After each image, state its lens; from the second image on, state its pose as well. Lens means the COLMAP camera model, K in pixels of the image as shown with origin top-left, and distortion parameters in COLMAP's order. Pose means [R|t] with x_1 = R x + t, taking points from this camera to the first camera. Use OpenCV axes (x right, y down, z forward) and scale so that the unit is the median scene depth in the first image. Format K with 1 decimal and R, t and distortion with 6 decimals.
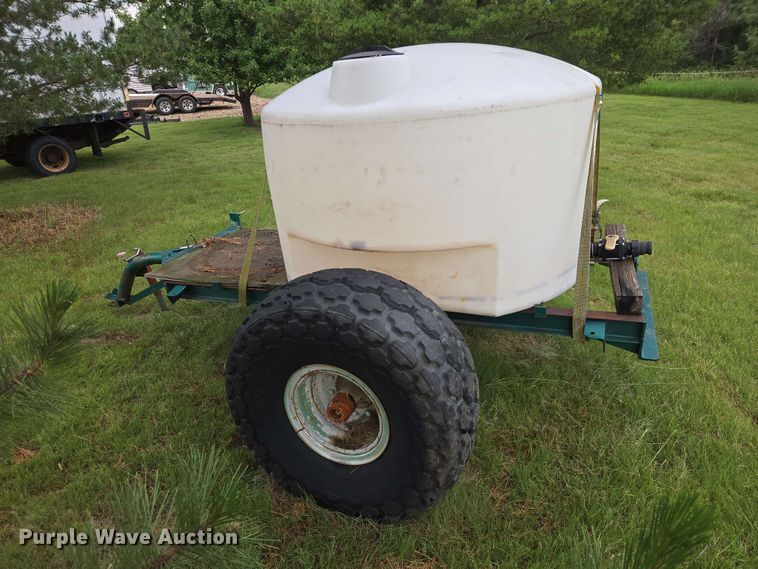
lens RADIAL K [[511.7, 0, 379.3], [0, 511.7, 281.3], [0, 0, 1]] dist [0.058468, -0.050105]
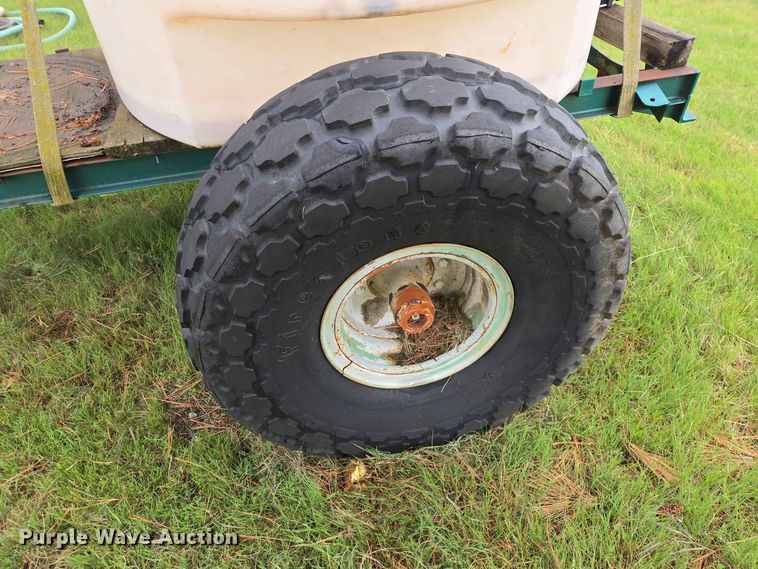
lens RADIAL K [[511.7, 0, 379.3], [0, 511.7, 281.3], [0, 0, 1]] dist [0.058468, -0.050105]
pose [[0.825028, -0.342403, 0.449544, -0.358523], [0.194871, 0.919115, 0.342422, 0.005055], [-0.530429, -0.194905, 0.825020, 0.523994]]
